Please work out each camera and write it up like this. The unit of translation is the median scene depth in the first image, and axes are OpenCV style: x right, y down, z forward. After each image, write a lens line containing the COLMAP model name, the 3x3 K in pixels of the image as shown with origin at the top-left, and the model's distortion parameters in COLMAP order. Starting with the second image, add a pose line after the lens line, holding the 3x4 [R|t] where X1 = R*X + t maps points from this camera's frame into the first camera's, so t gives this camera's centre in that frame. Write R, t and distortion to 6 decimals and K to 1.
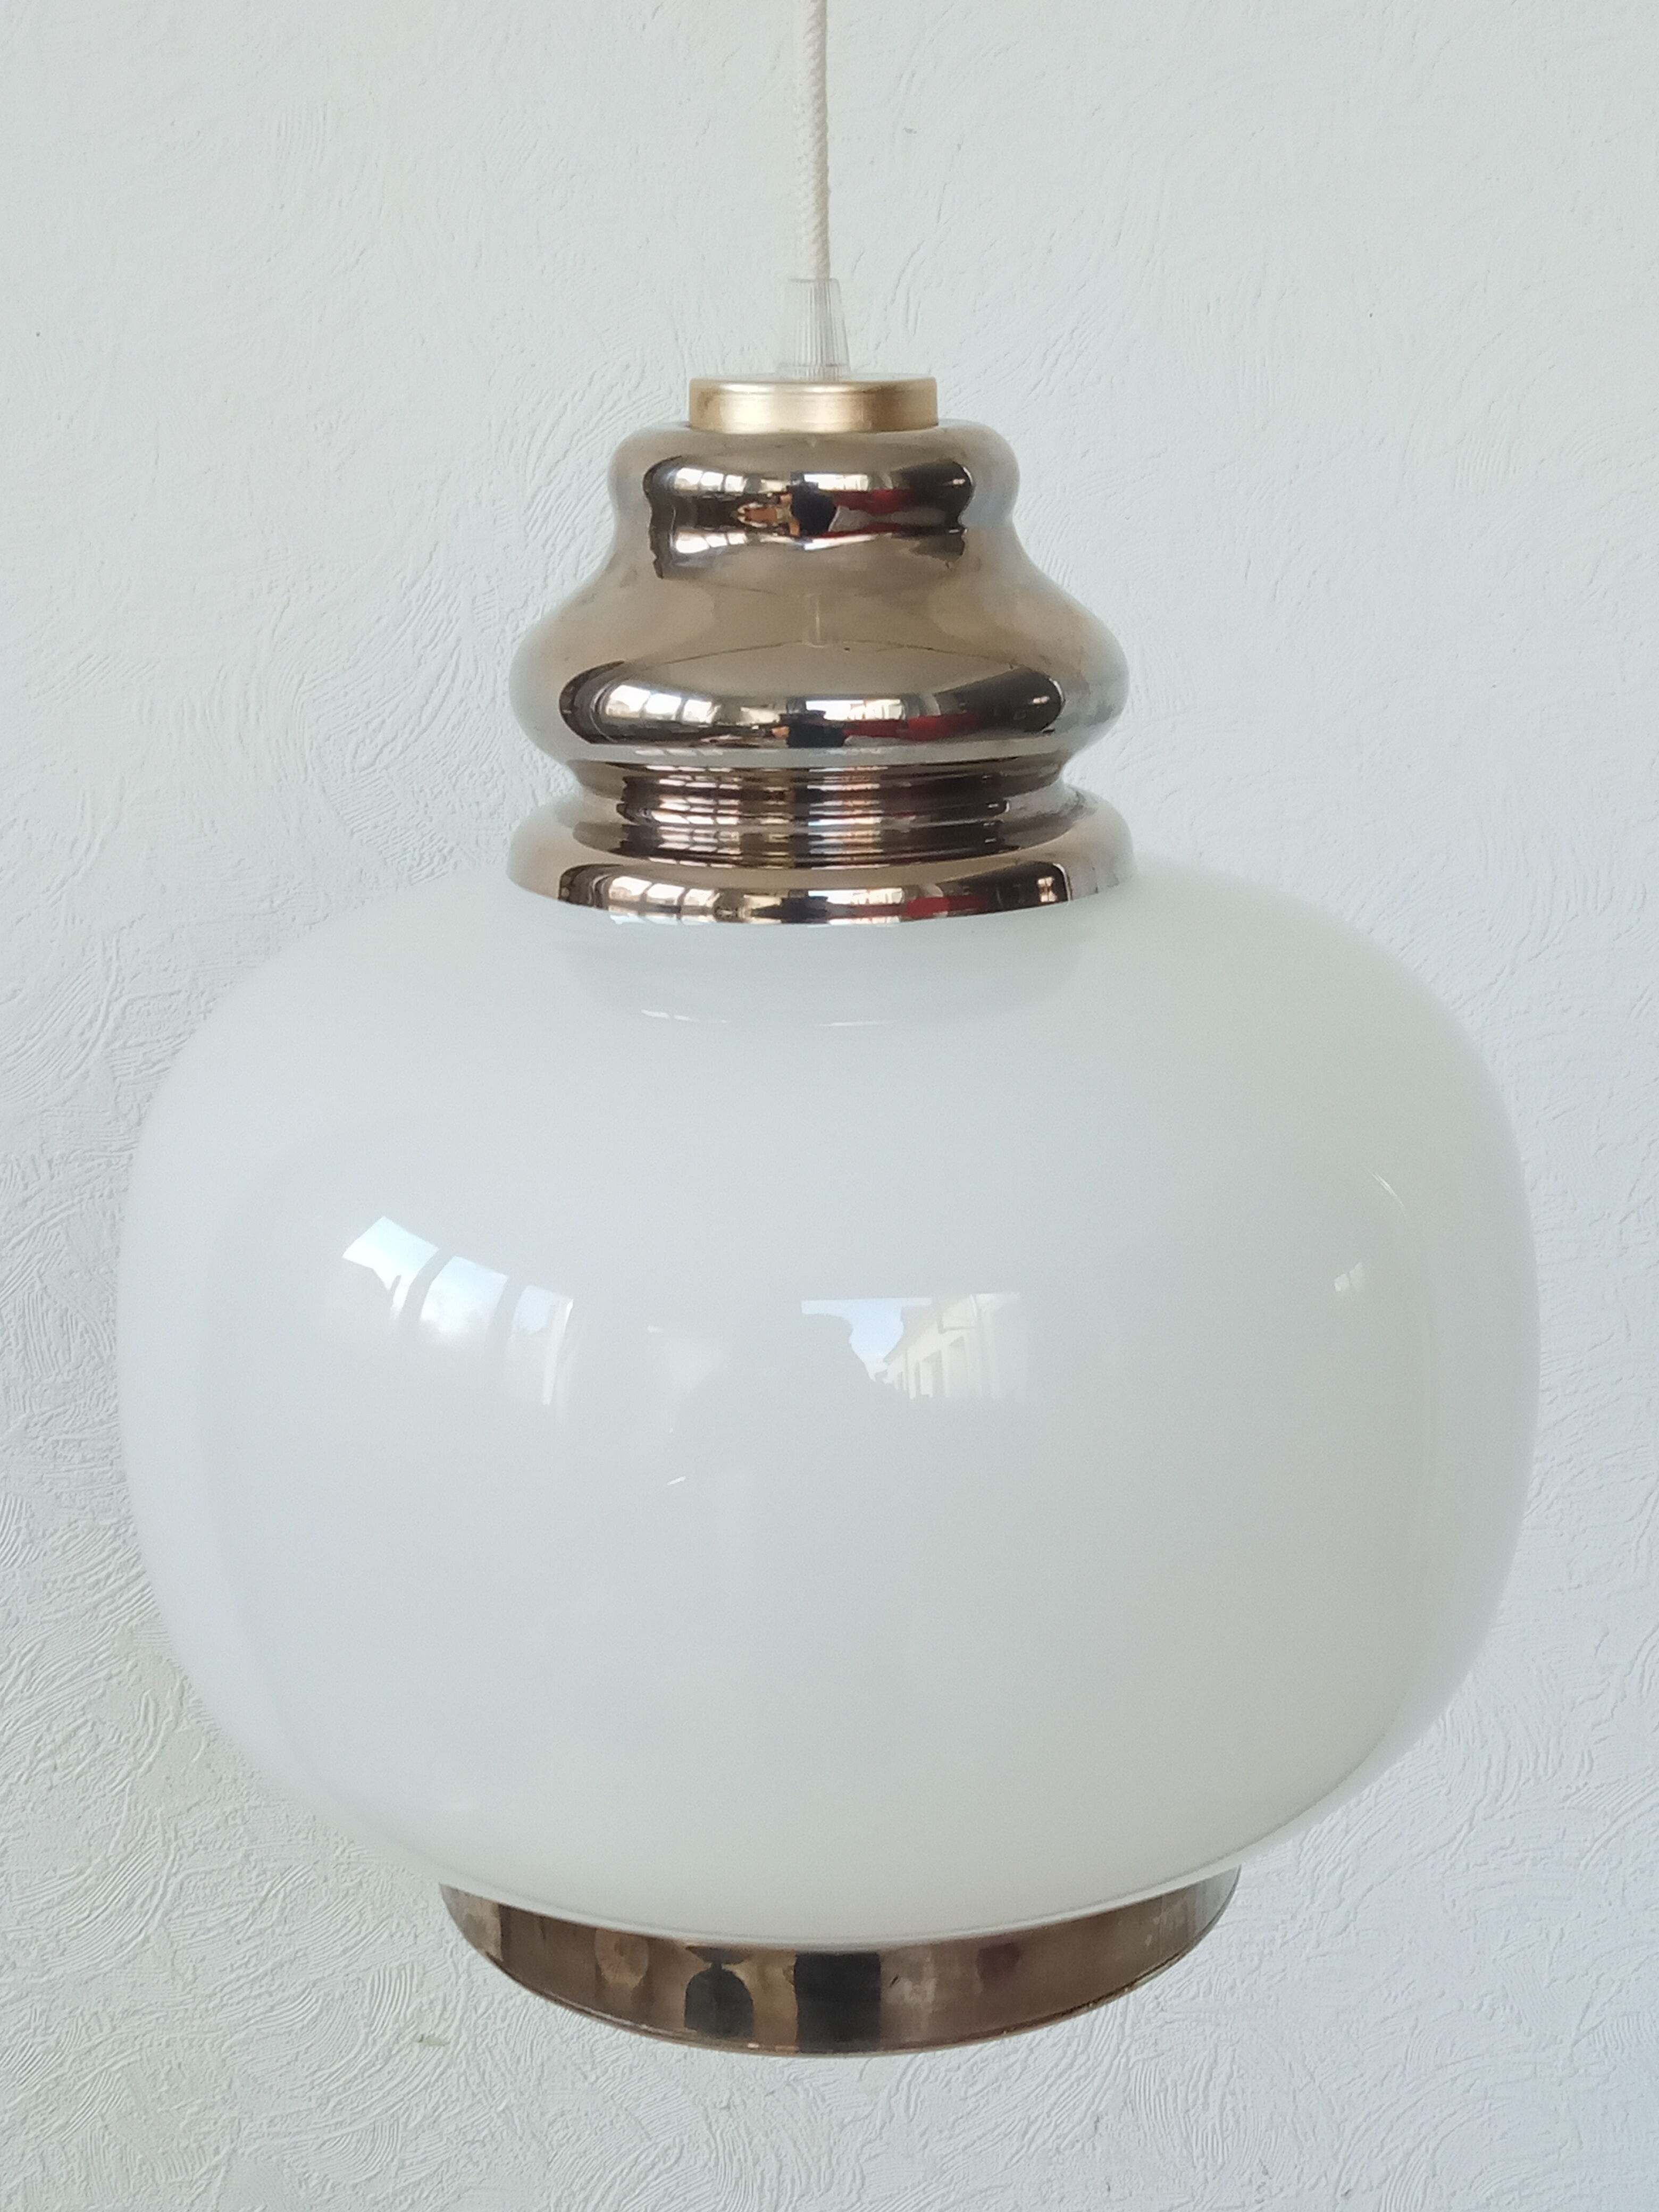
lens RADIAL K [[2841.2, 0, 829.5], [0, 2841.2, 1106.0], [0, 0, 1]] dist [-0.026853, -0.143568]
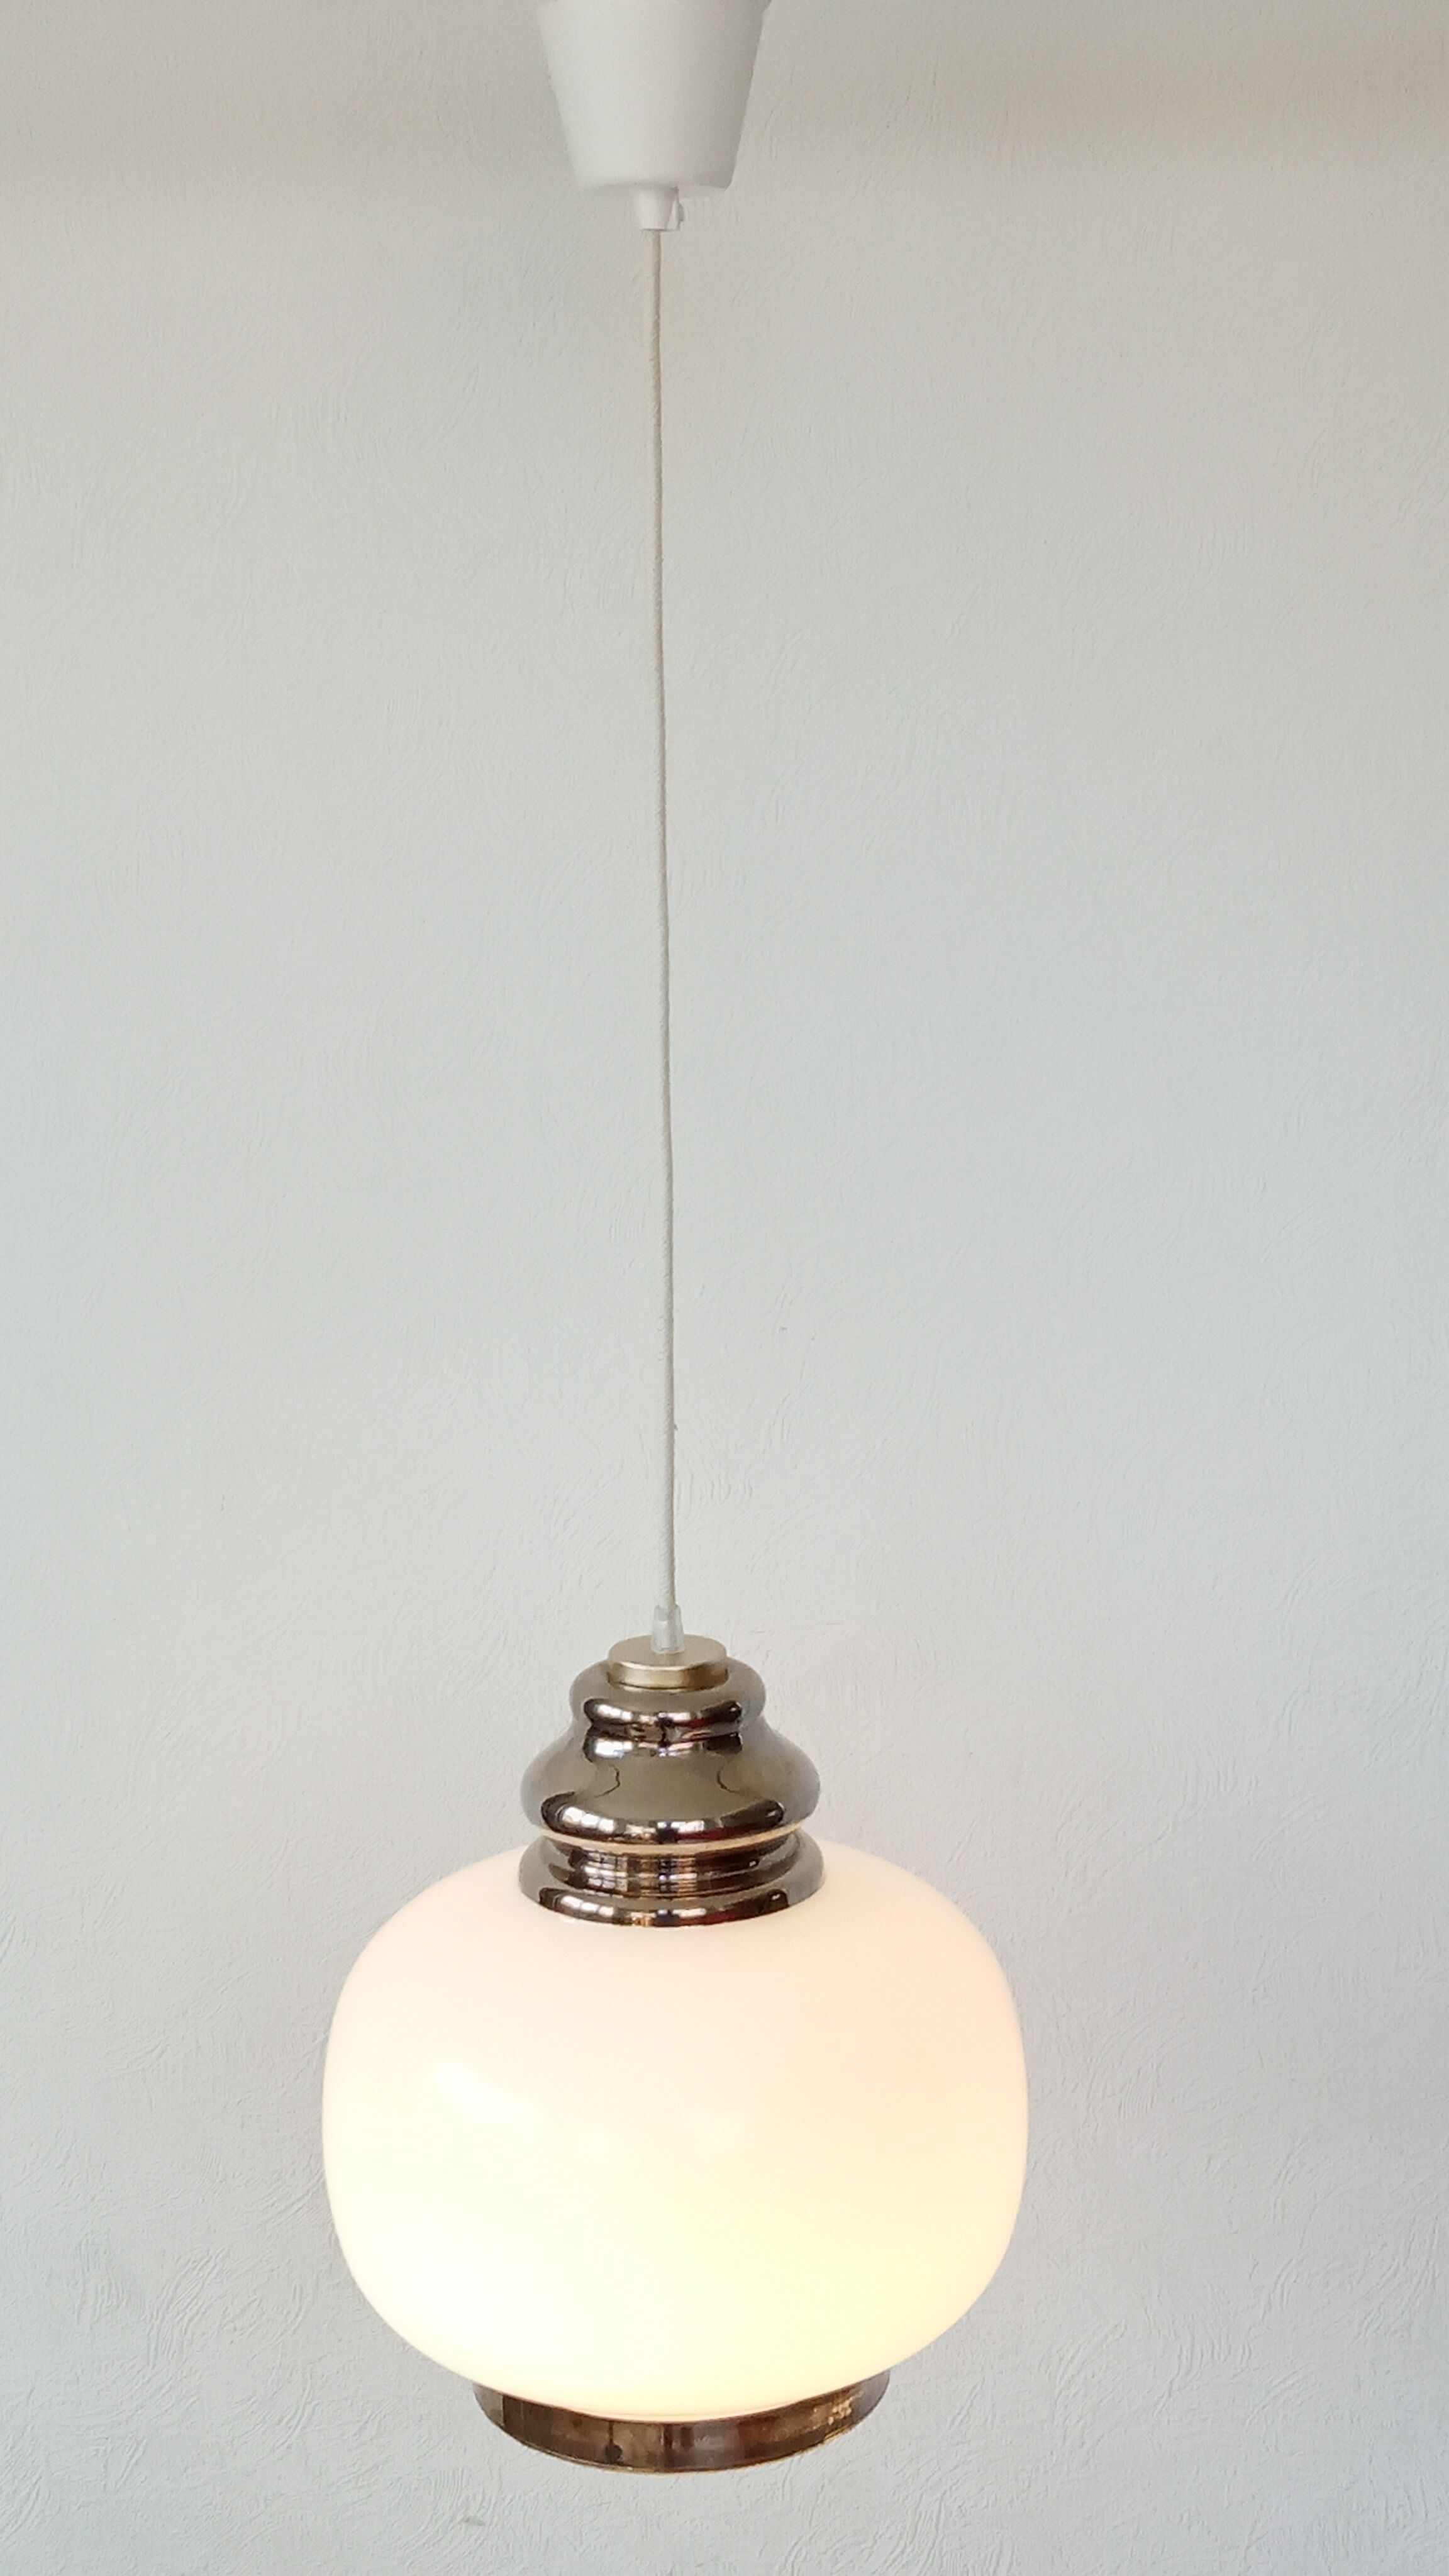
lens RADIAL K [[2798.4, 0, 724.5], [0, 2798.4, 1288.0], [0, 0, 1]] dist [-0.219230, 0.285909]
pose [[0.998124, 0.003951, -0.061099, 0.156008], [-0.012943, 0.988979, -0.147491, -0.218150], [0.059843, 0.148005, 0.987174, -1.028698]]
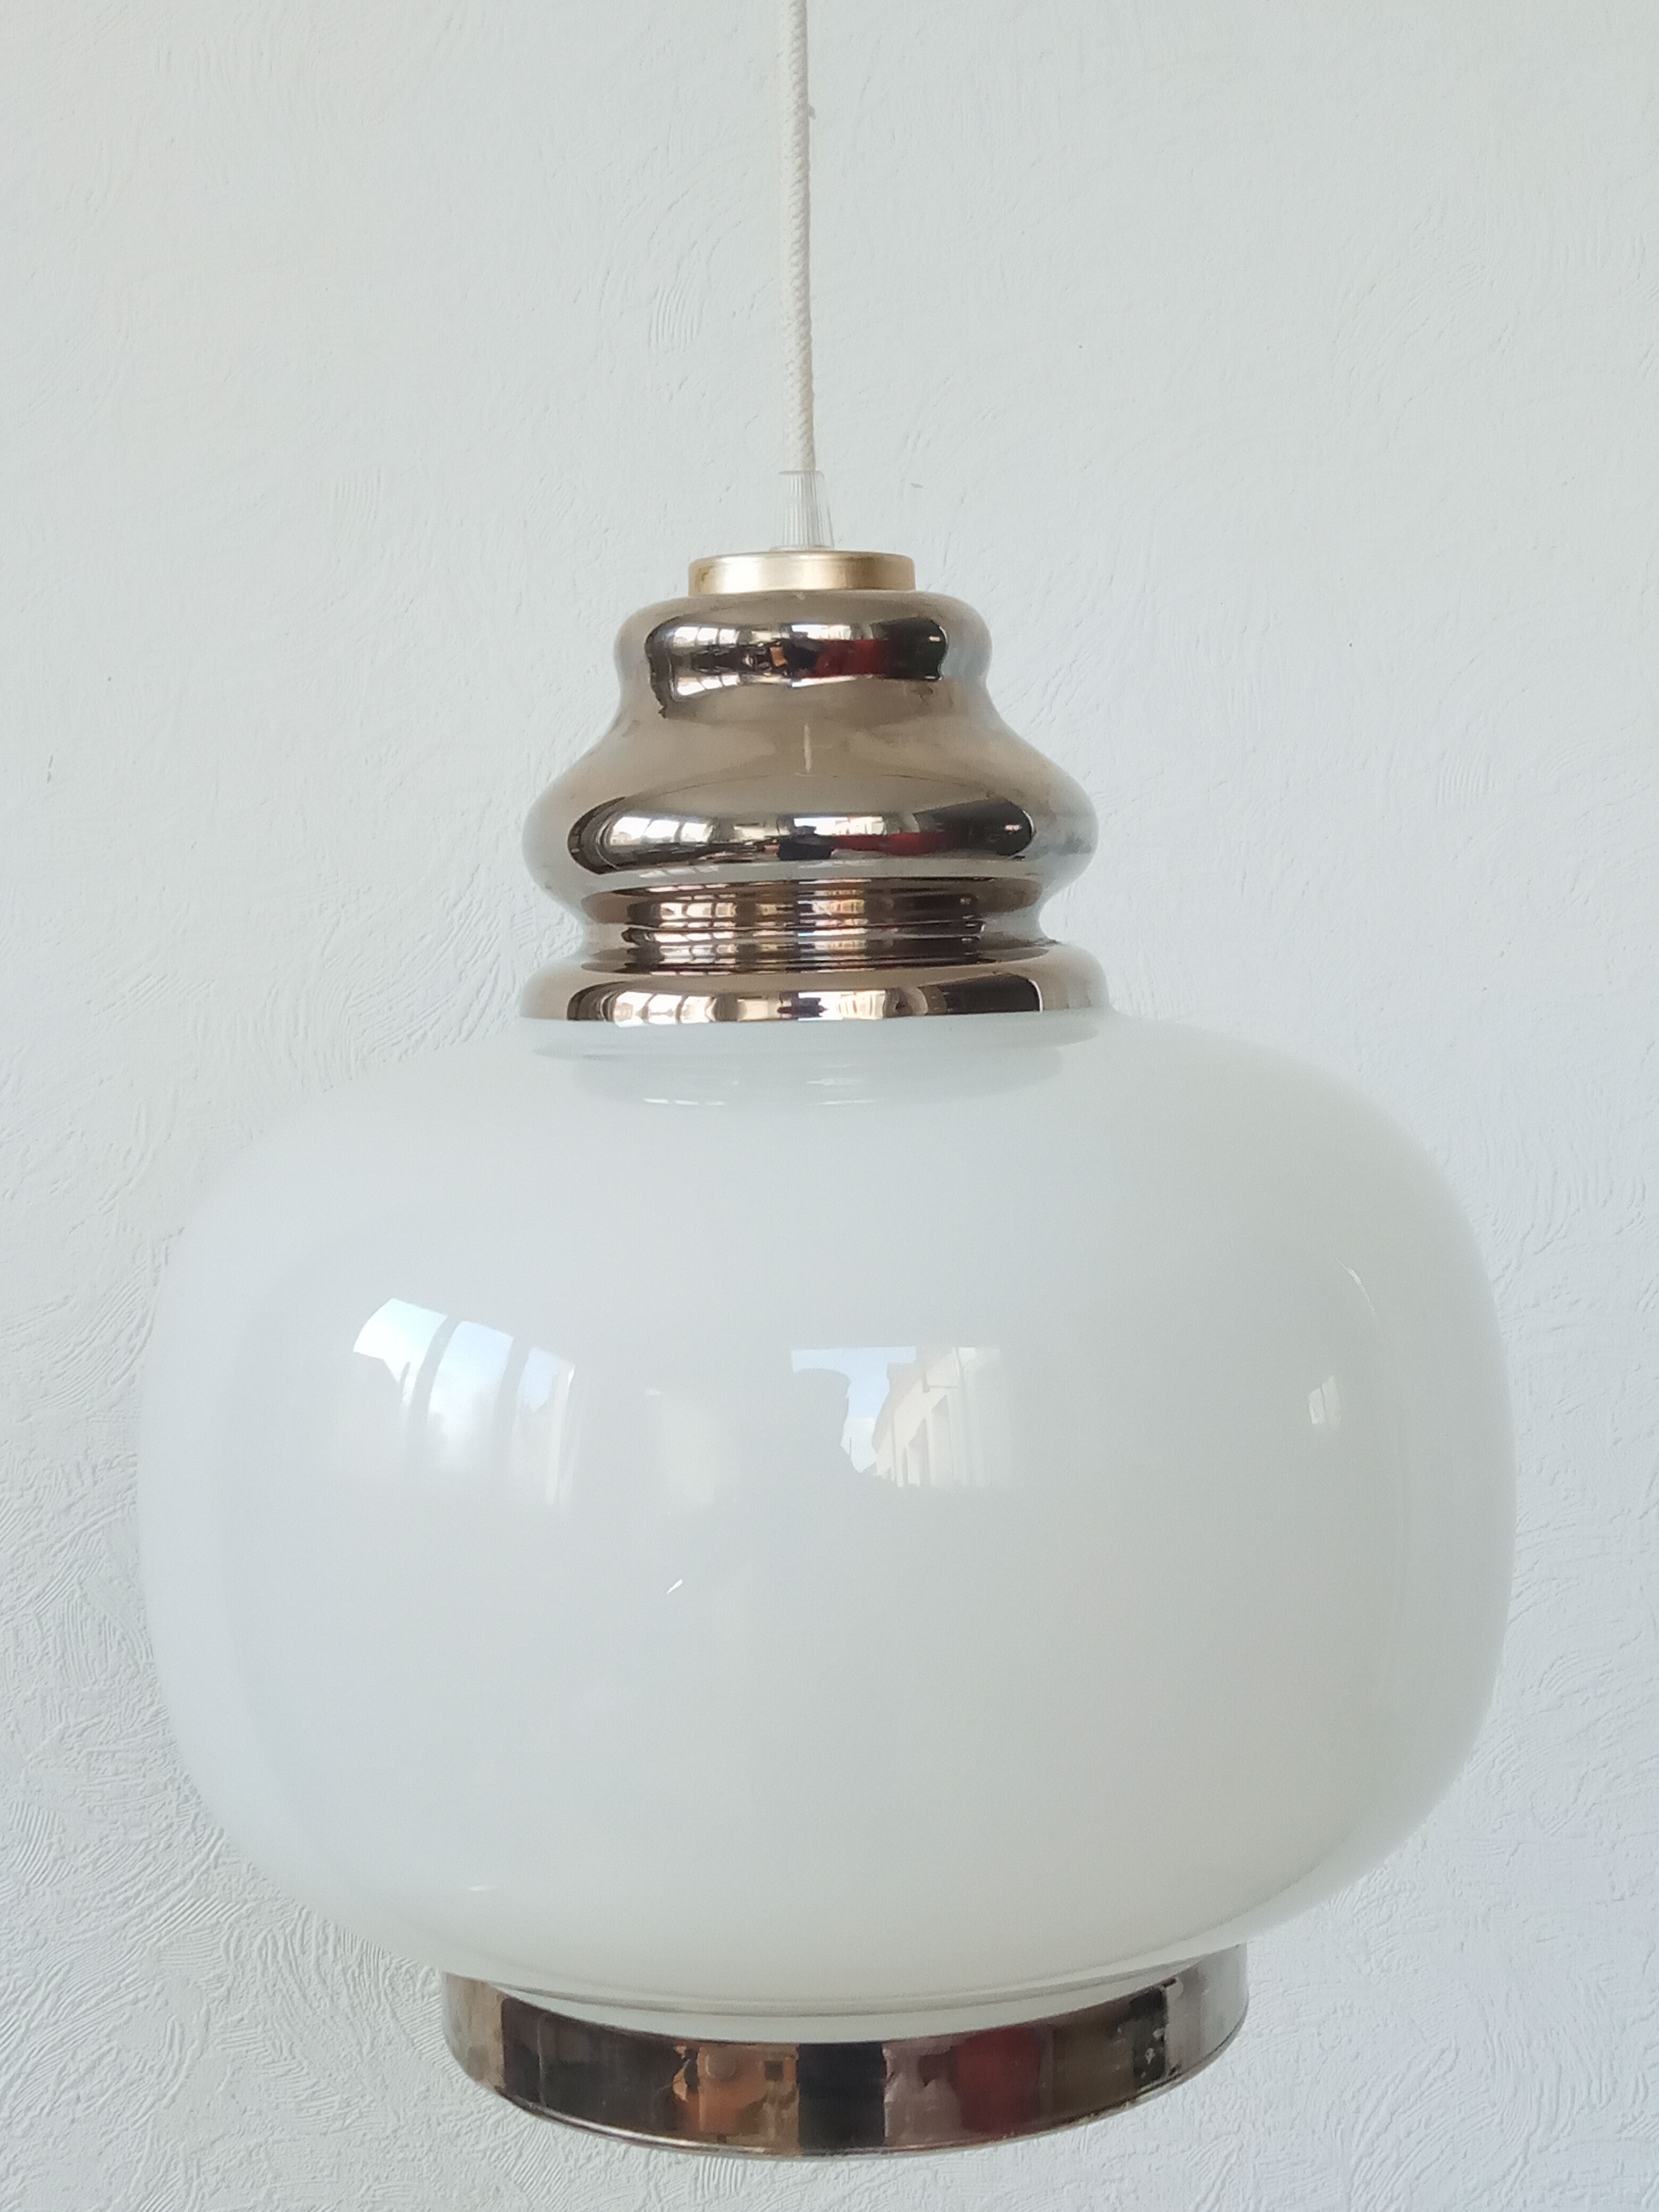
lens RADIAL K [[2841.2, 0, 829.5], [0, 2841.2, 1106.0], [0, 0, 1]] dist [-0.026853, -0.143568]
pose [[0.999704, -0.012809, -0.020696, 0.024686], [0.008665, 0.981909, -0.189156, 0.160909], [0.022744, 0.188921, 0.981729, -0.043459]]
